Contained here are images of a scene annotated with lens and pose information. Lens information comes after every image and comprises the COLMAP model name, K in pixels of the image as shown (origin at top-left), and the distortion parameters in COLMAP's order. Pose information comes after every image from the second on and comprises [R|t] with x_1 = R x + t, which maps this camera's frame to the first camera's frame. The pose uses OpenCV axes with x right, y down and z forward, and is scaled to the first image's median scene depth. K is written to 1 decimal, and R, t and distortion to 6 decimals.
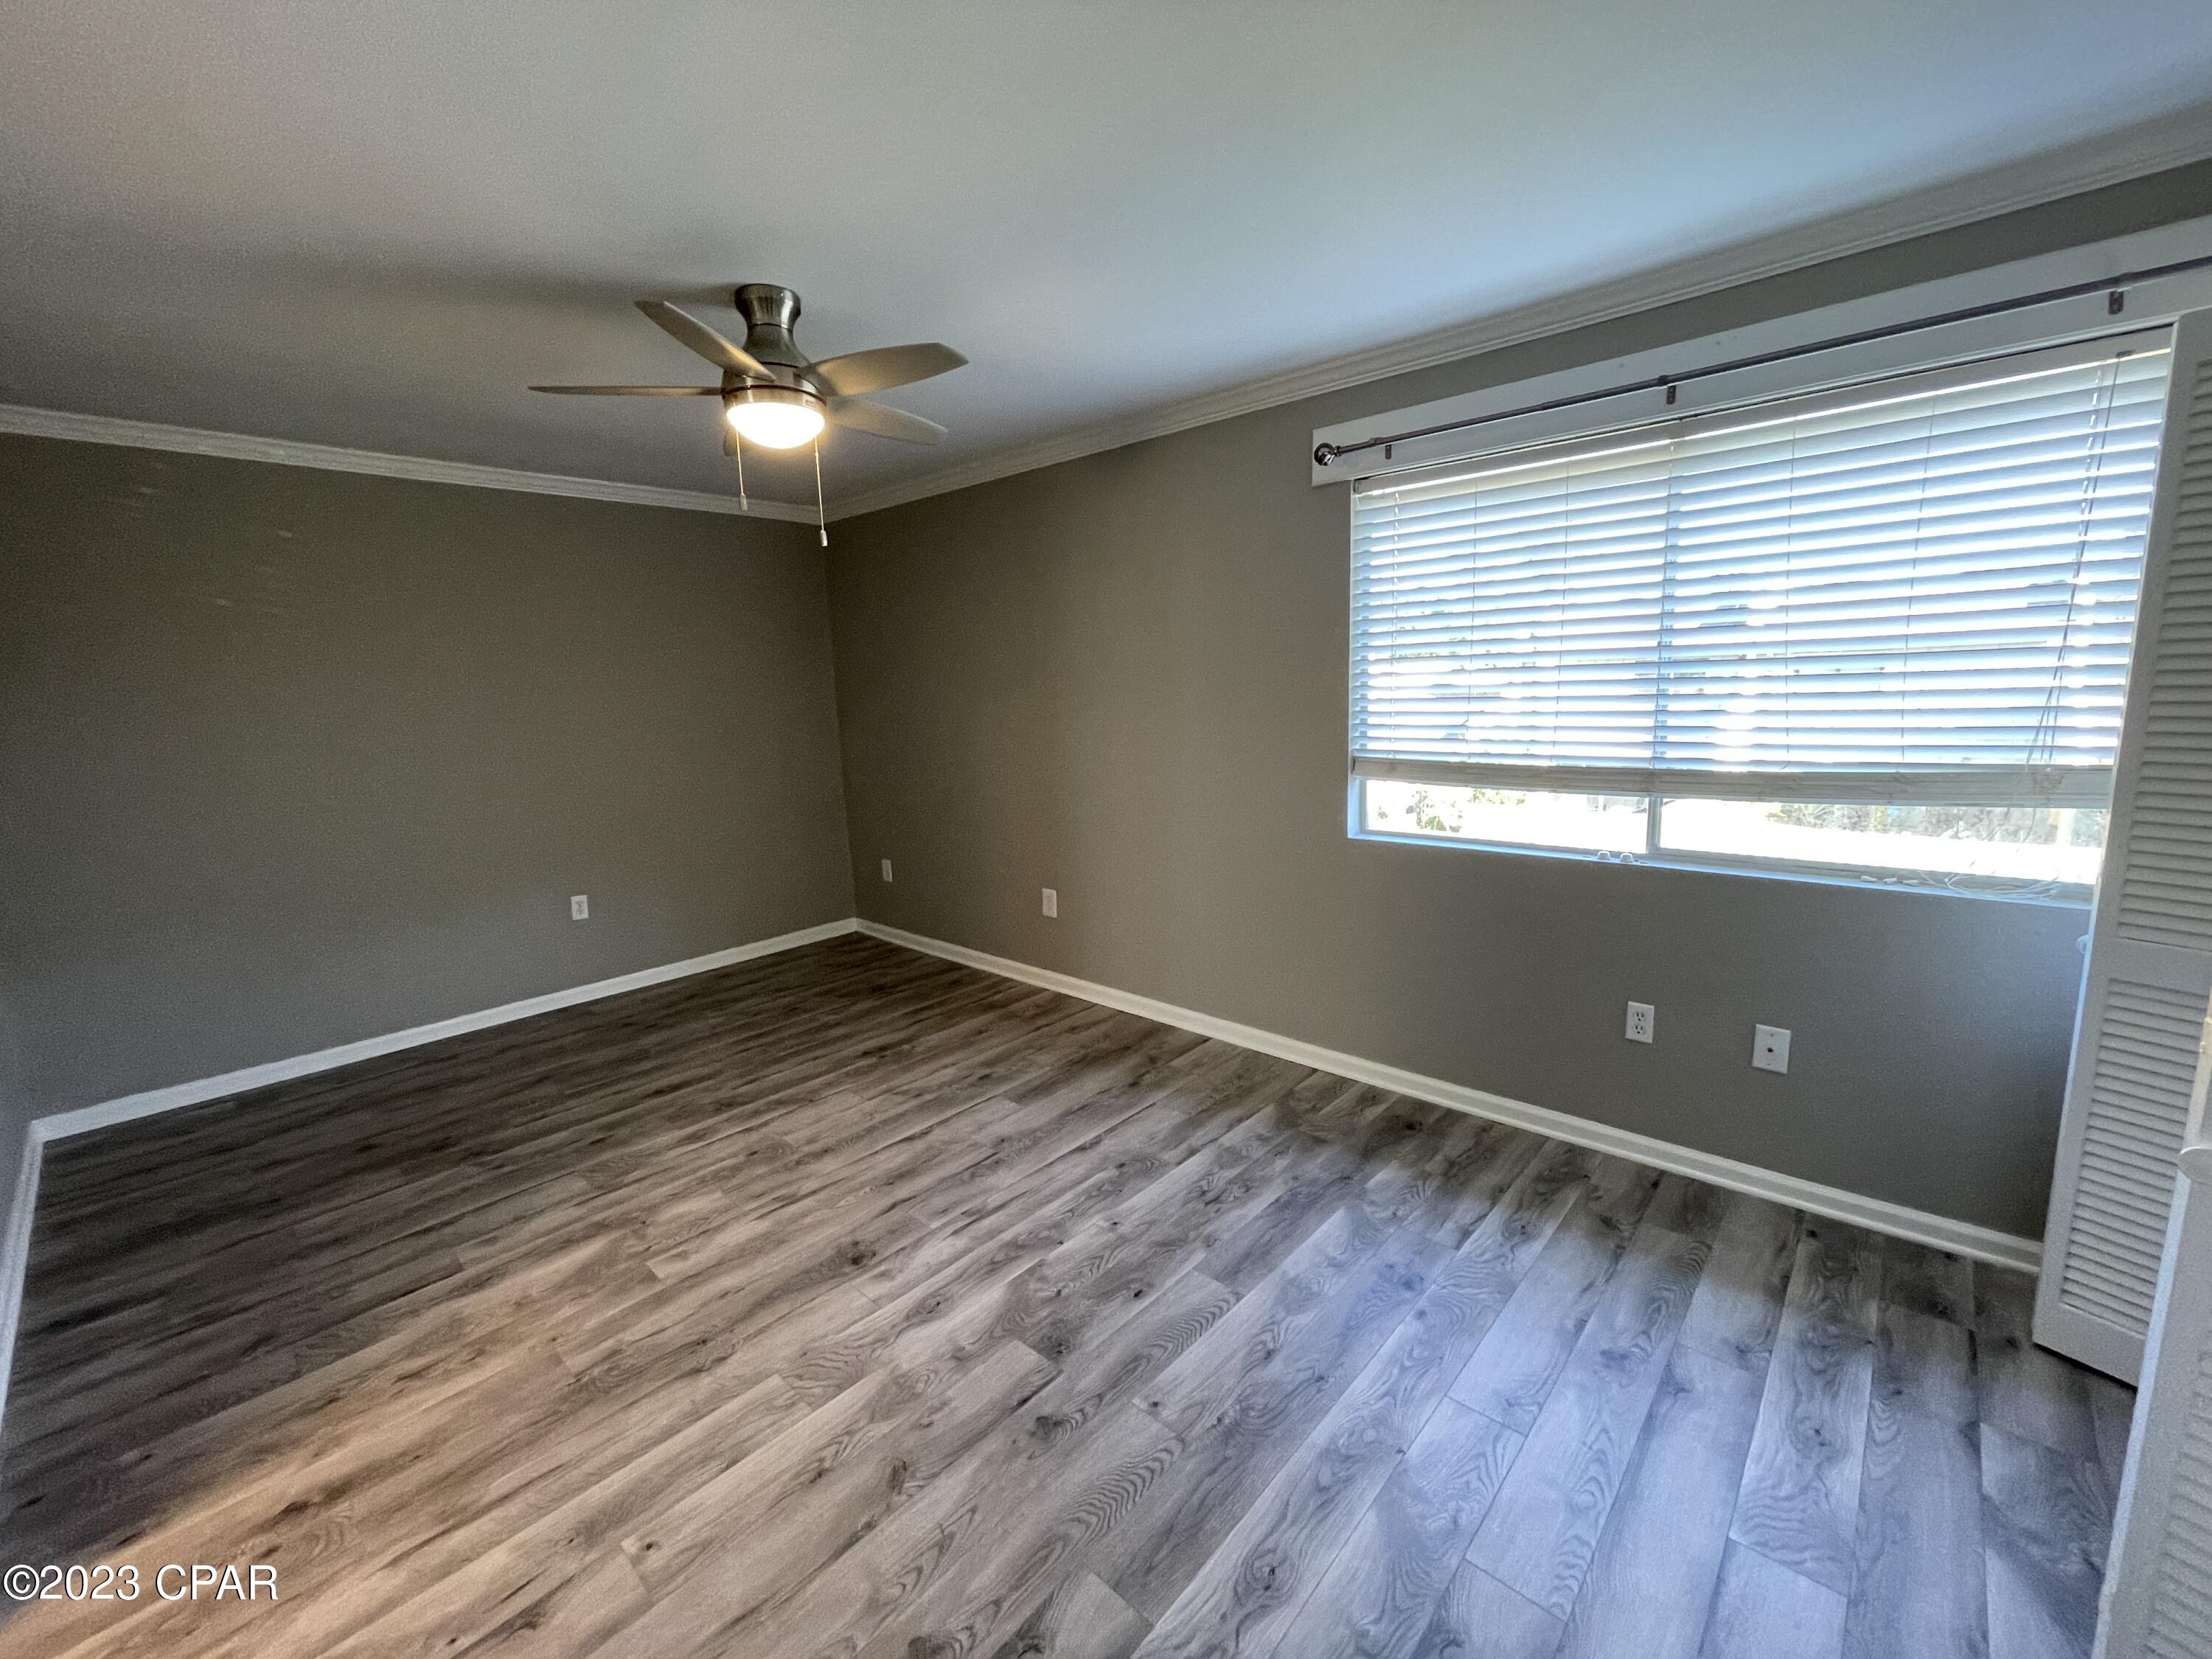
lens RADIAL K [[897.6, 0, 1091.5], [0, 897.6, 820.7], [0, 0, 1]] dist [-0.000071, 0.000597]
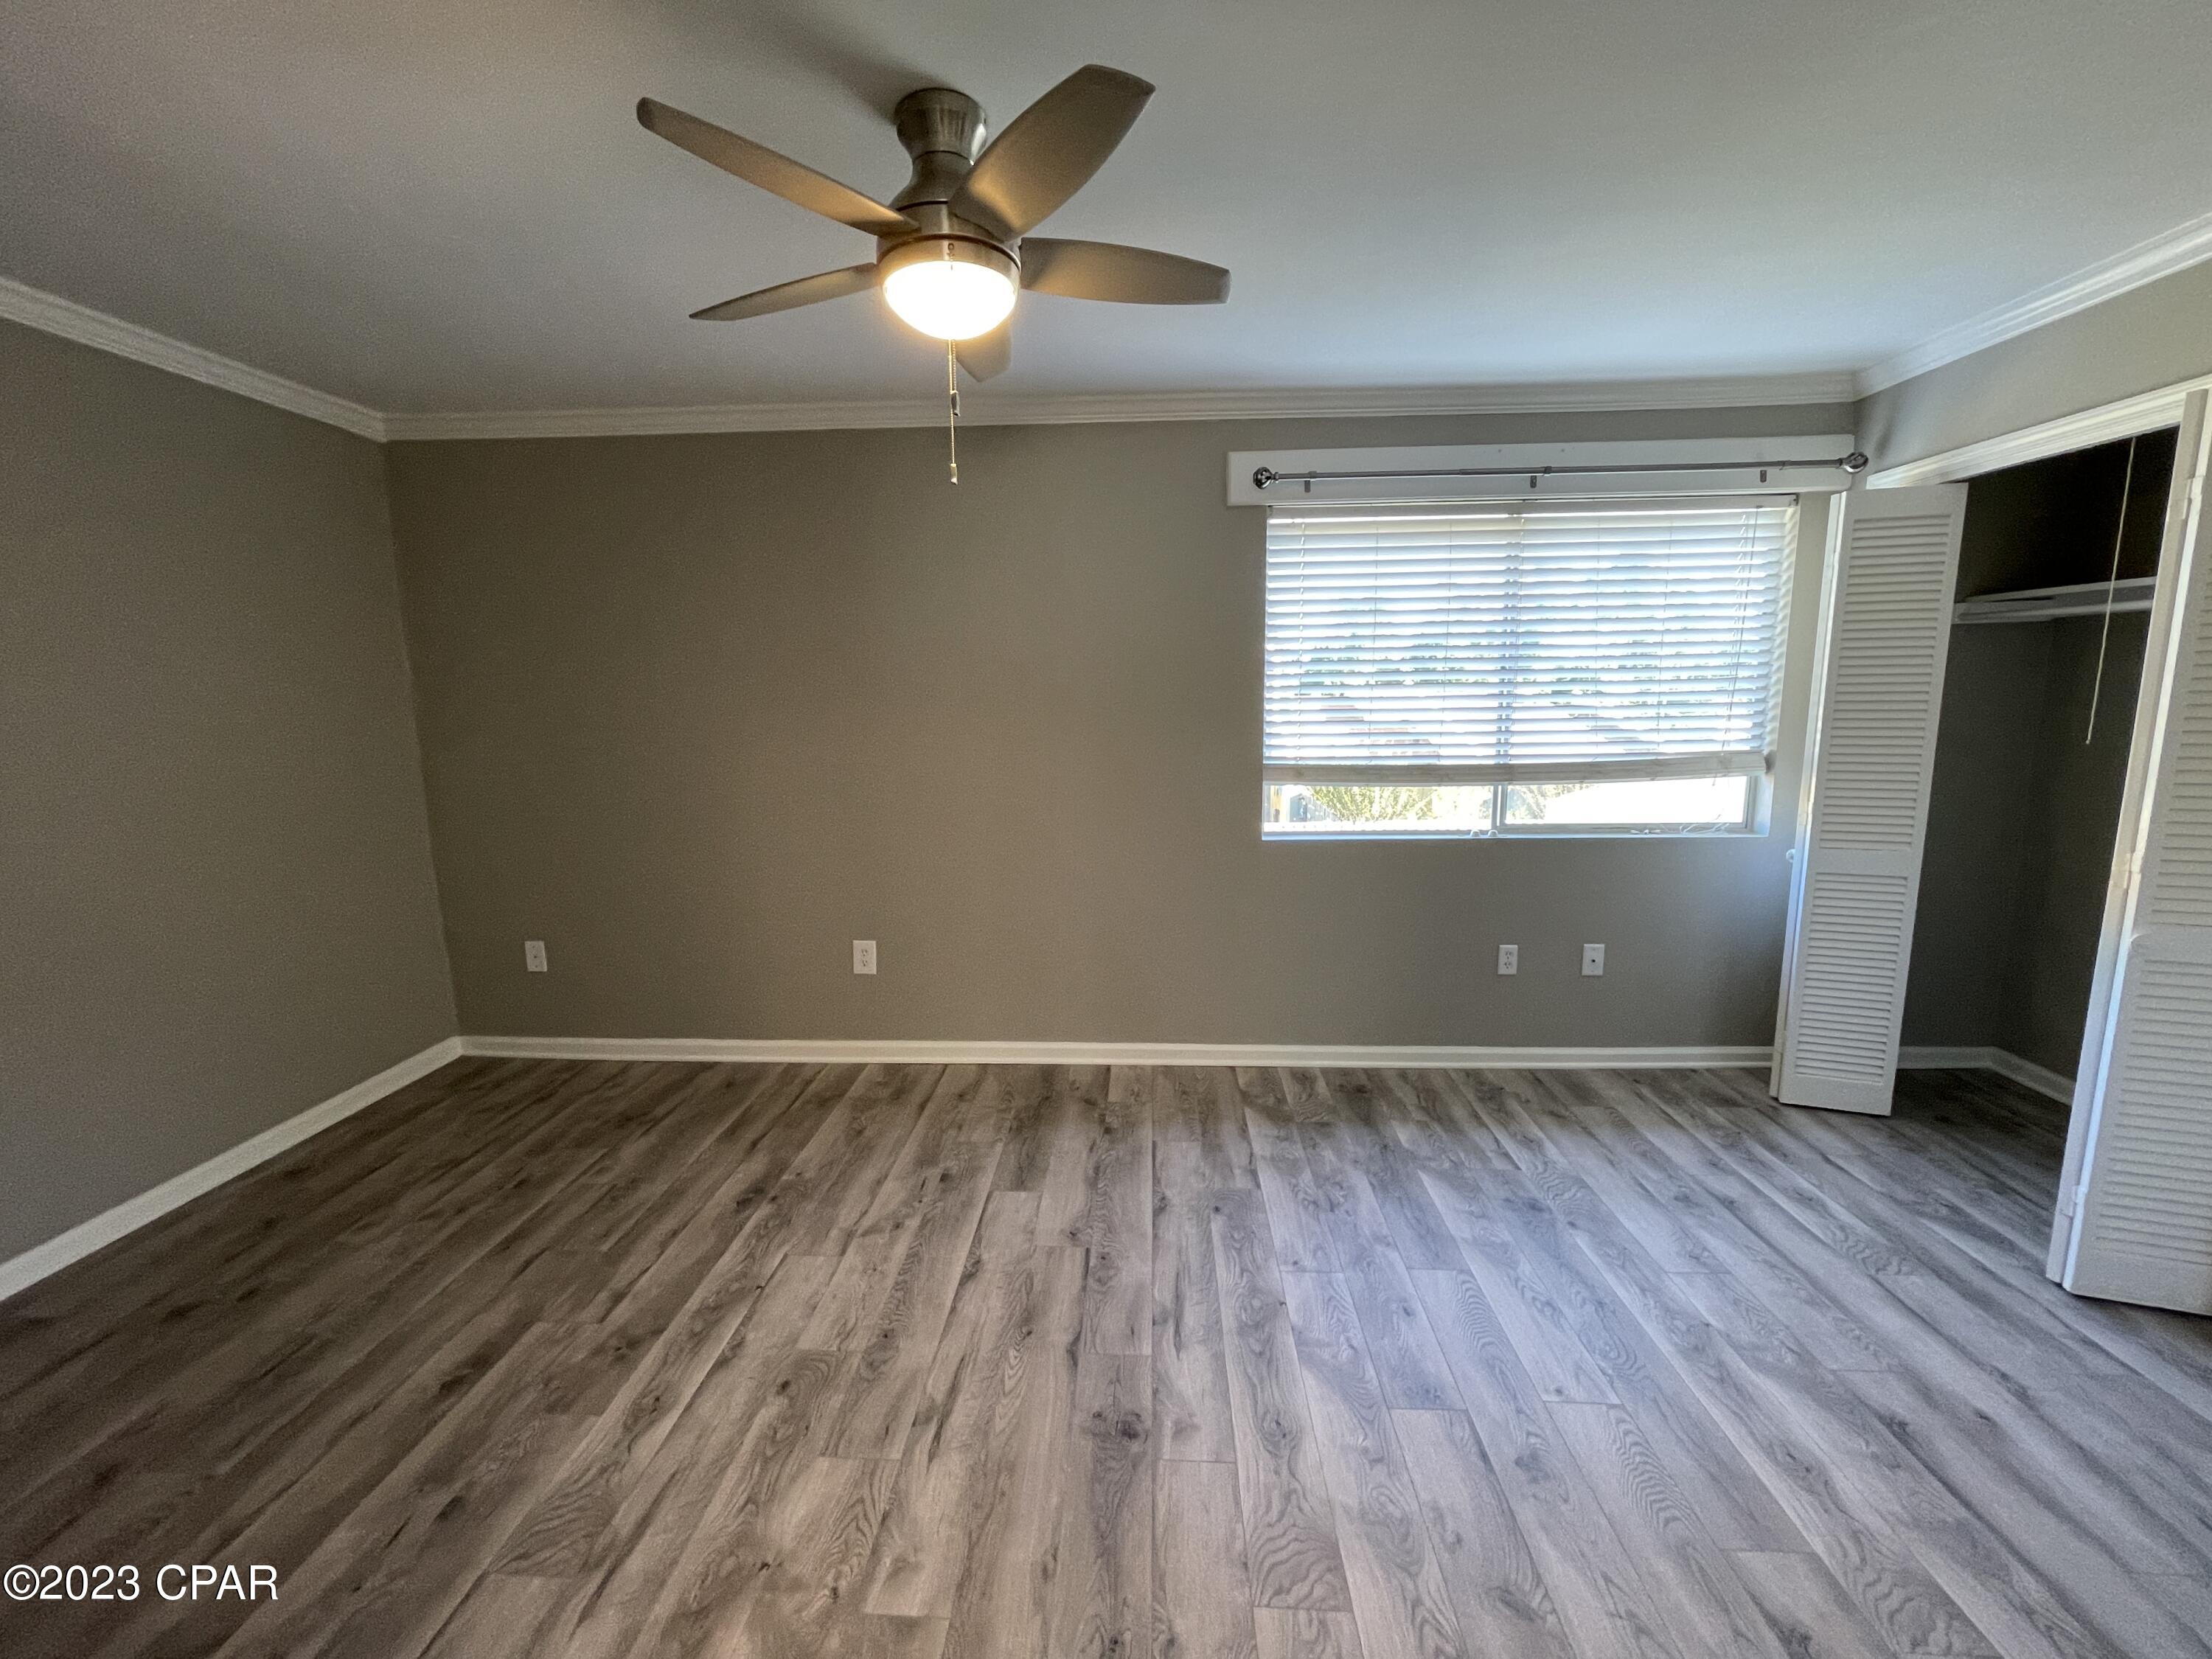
lens RADIAL K [[896.9, 0, 1101.3], [0, 896.9, 825.2], [0, 0, 1]] dist [-0.002432, 0.001081]
pose [[0.768237, -0.067598, 0.636587, -0.677513], [0.084281, 0.996434, 0.004098, -0.024379], [-0.634594, 0.050503, 0.771194, 0.379372]]
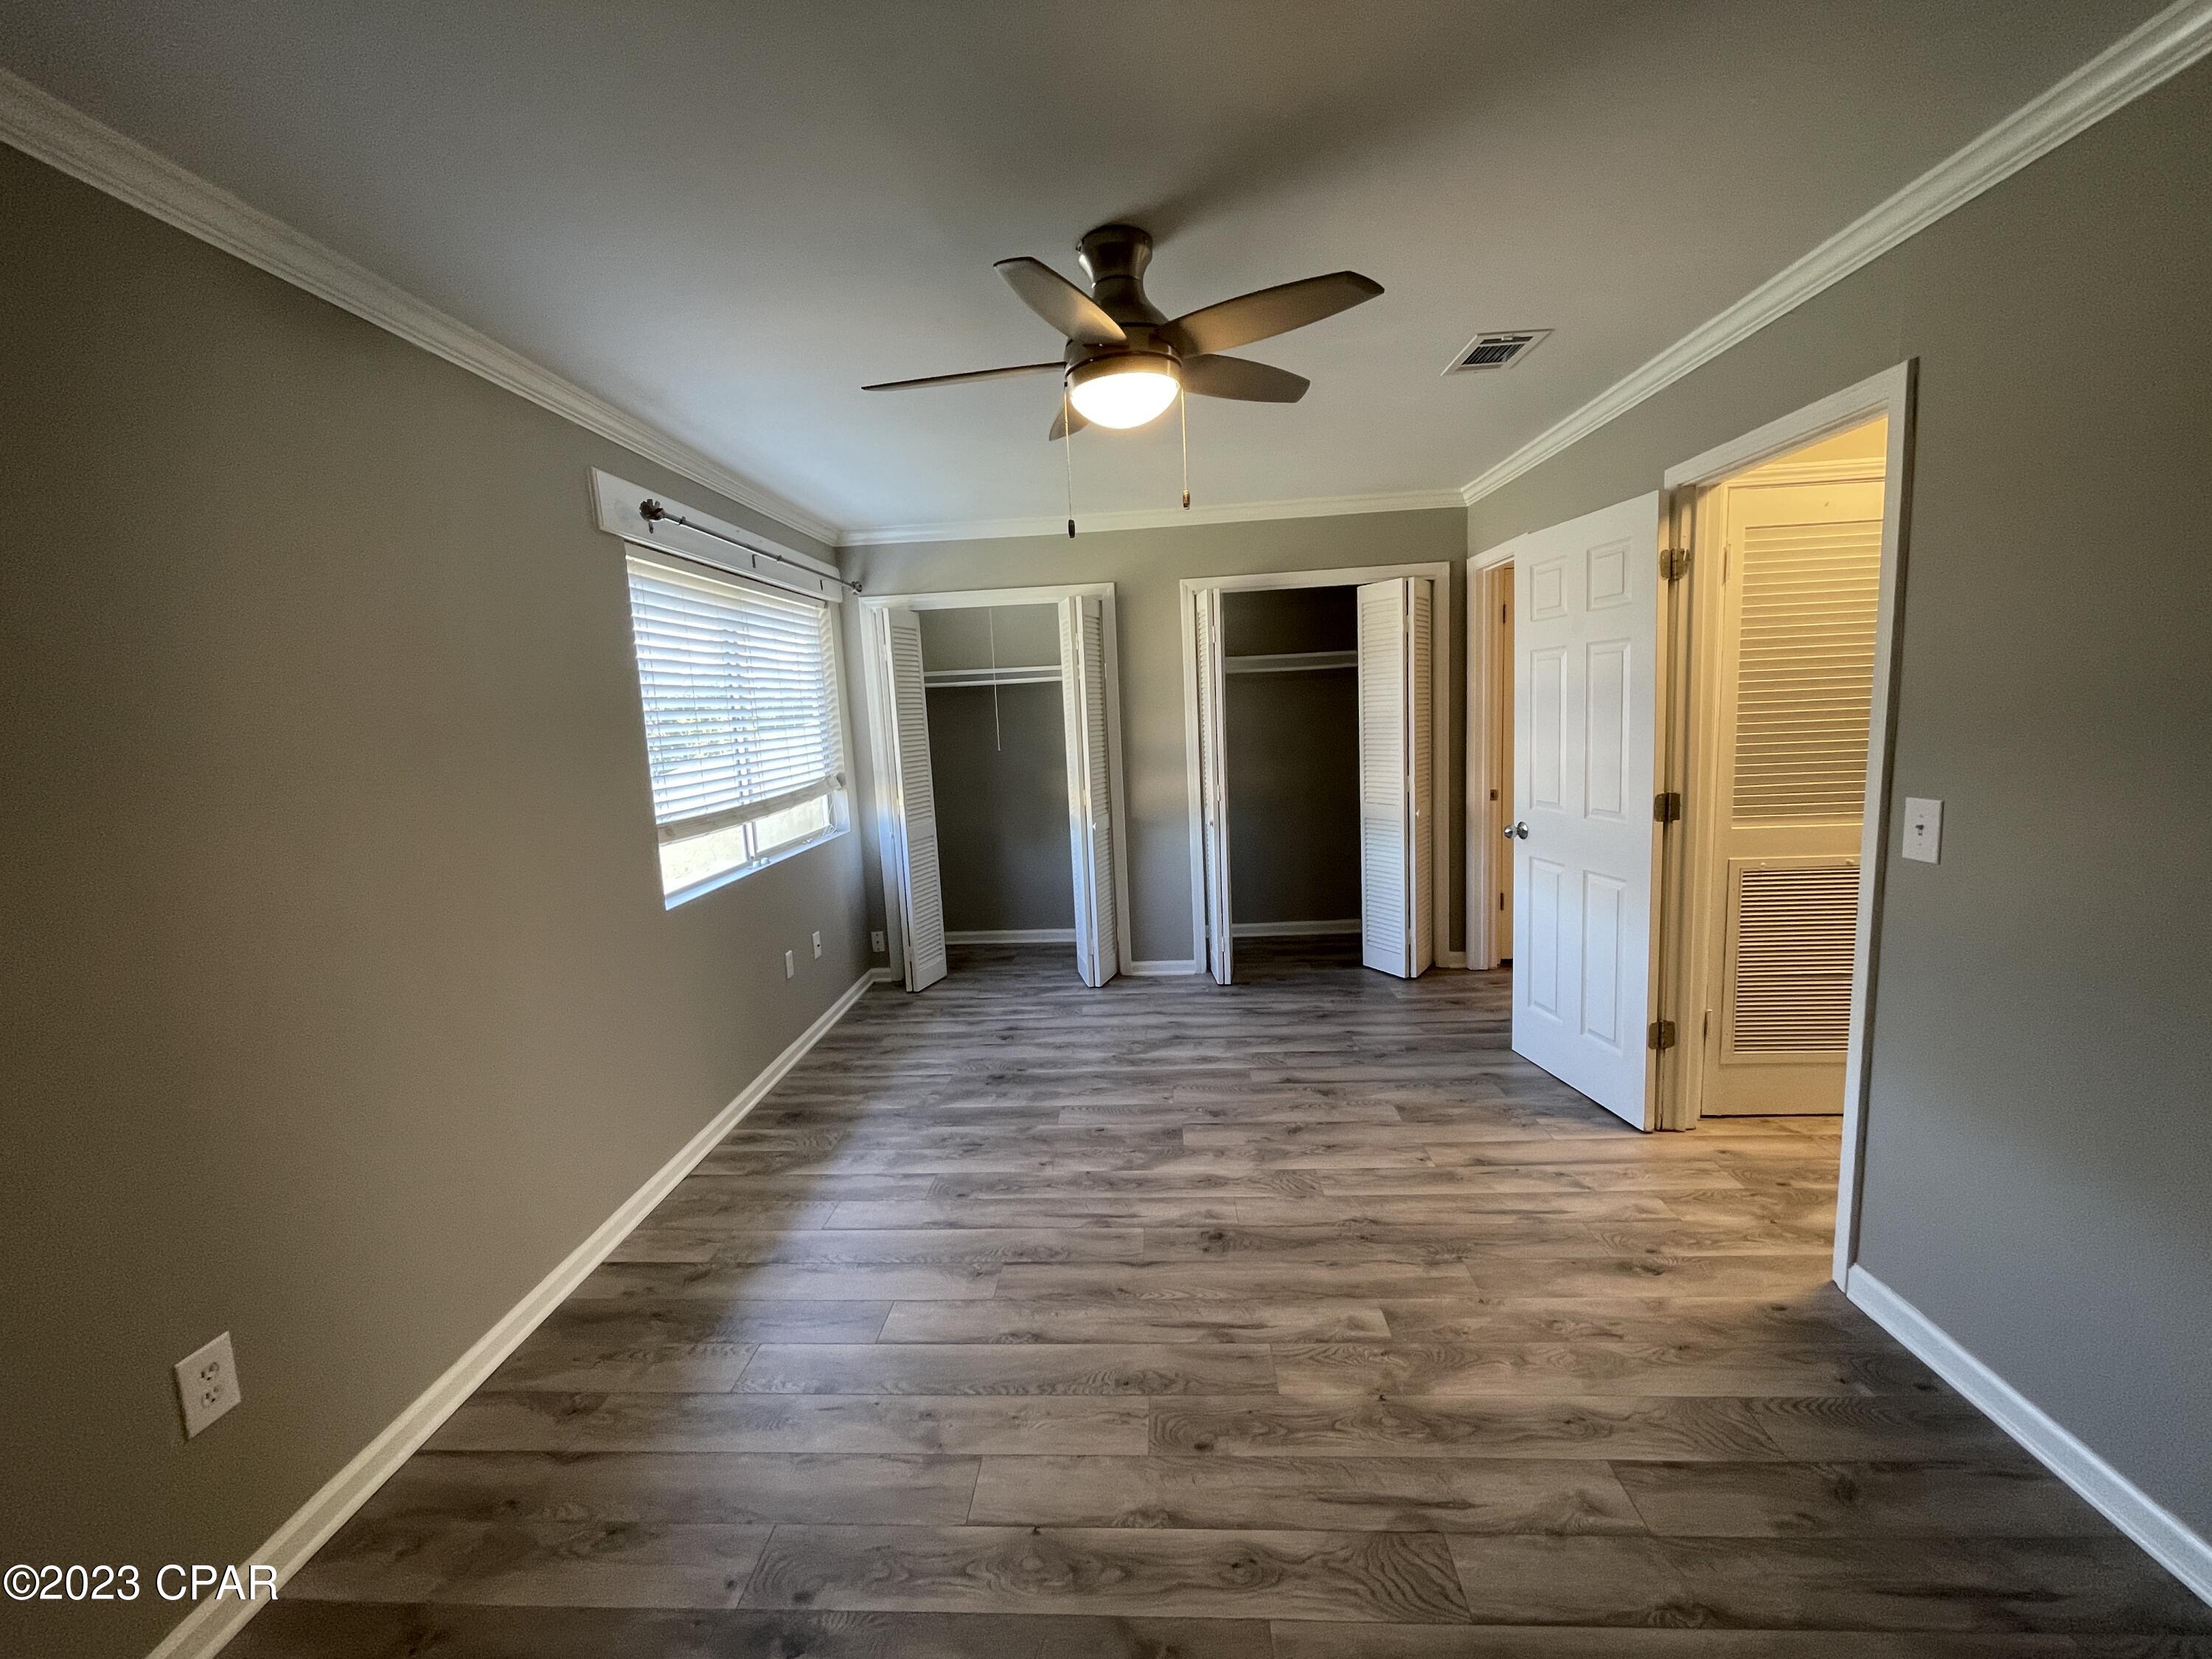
lens RADIAL K [[896.9, 0, 1101.3], [0, 896.9, 825.2], [0, 0, 1]] dist [-0.002432, 0.001081]
pose [[-0.634418, -0.038779, 0.772017, -0.921861], [0.187517, 0.961187, 0.202377, -0.217539], [-0.749901, 0.273158, -0.602522, 1.514032]]
